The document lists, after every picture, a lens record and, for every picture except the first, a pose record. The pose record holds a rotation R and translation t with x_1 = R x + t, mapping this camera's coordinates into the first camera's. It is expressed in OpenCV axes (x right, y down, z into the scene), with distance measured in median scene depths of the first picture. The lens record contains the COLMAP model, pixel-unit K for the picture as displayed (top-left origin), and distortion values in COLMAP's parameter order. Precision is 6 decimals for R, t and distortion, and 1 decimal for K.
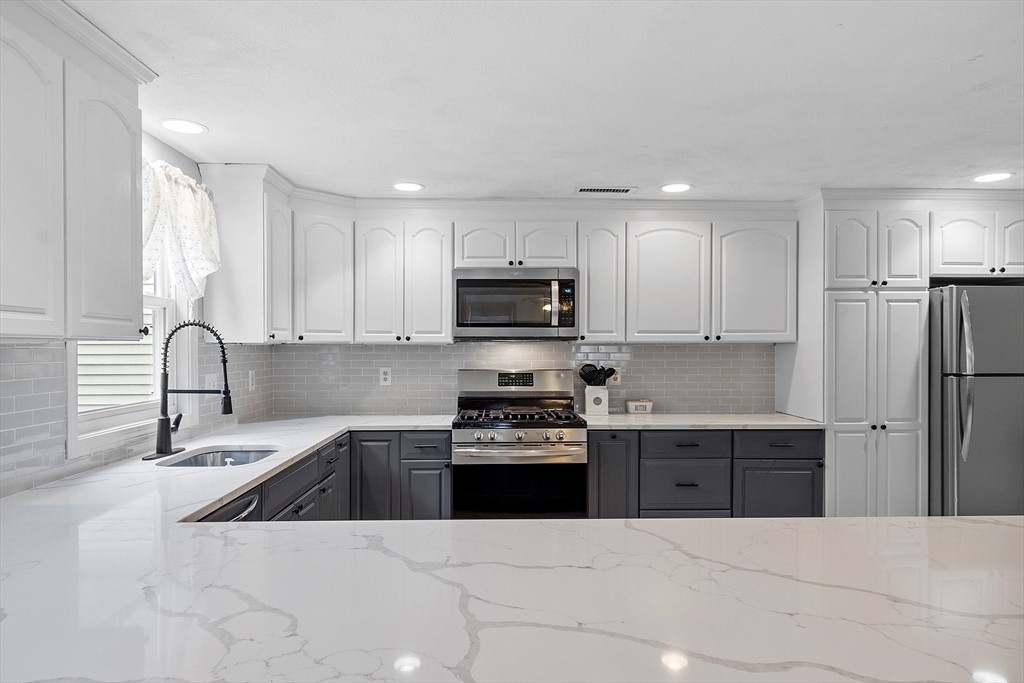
lens RADIAL K [[629.9, 0, 513.5], [0, 629.9, 343.3], [0, 0, 1]] dist [0.003794, 0.001338]
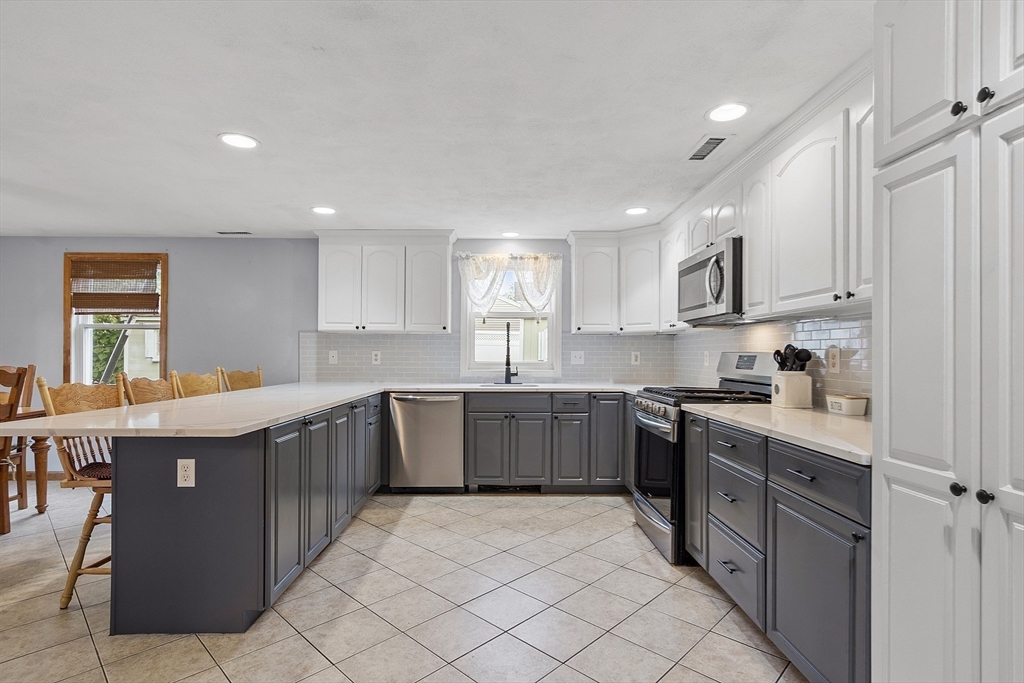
lens RADIAL K [[504.6, 0, 509.4], [0, 504.6, 347.1], [0, 0, 1]] dist [0.000259, -0.000616]
pose [[-0.009081, -0.014825, -0.999849, 0.868712], [-0.000440, 0.999890, -0.014822, 0.051807], [0.999959, 0.000305, -0.009086, 0.726802]]
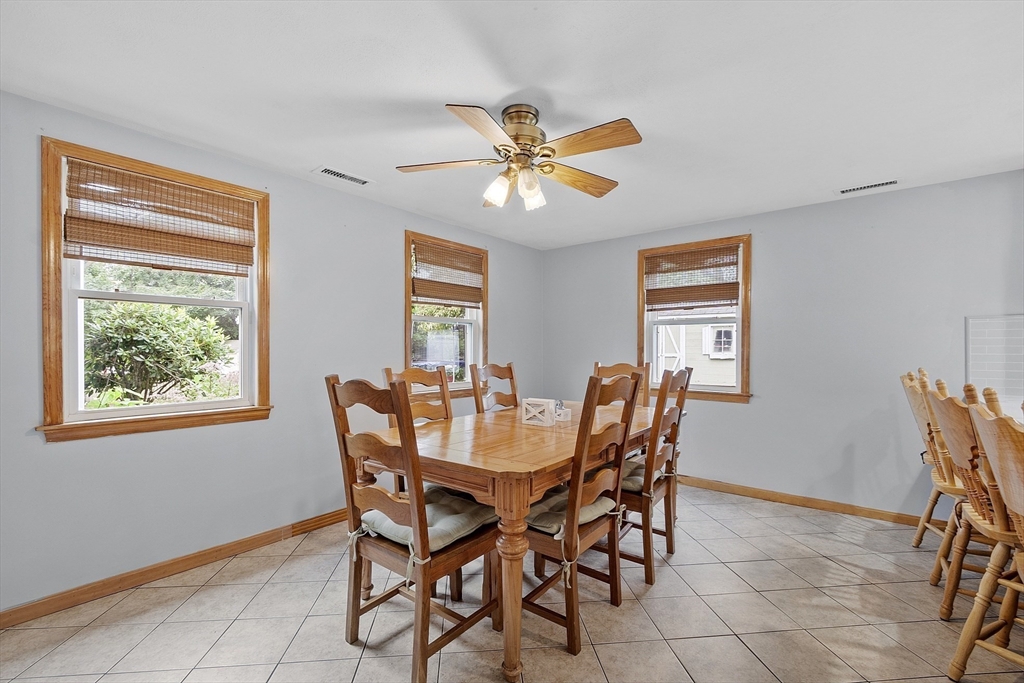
lens RADIAL K [[450.9, 0, 508.8], [0, 450.9, 349.8], [0, 0, 1]] dist [0.003092, 0.000382]
pose [[-0.664609, -0.002081, -0.747189, 0.686484], [-0.001985, 0.999998, -0.001019, 0.050271], [0.747189, 0.000805, -0.664611, 0.109357]]
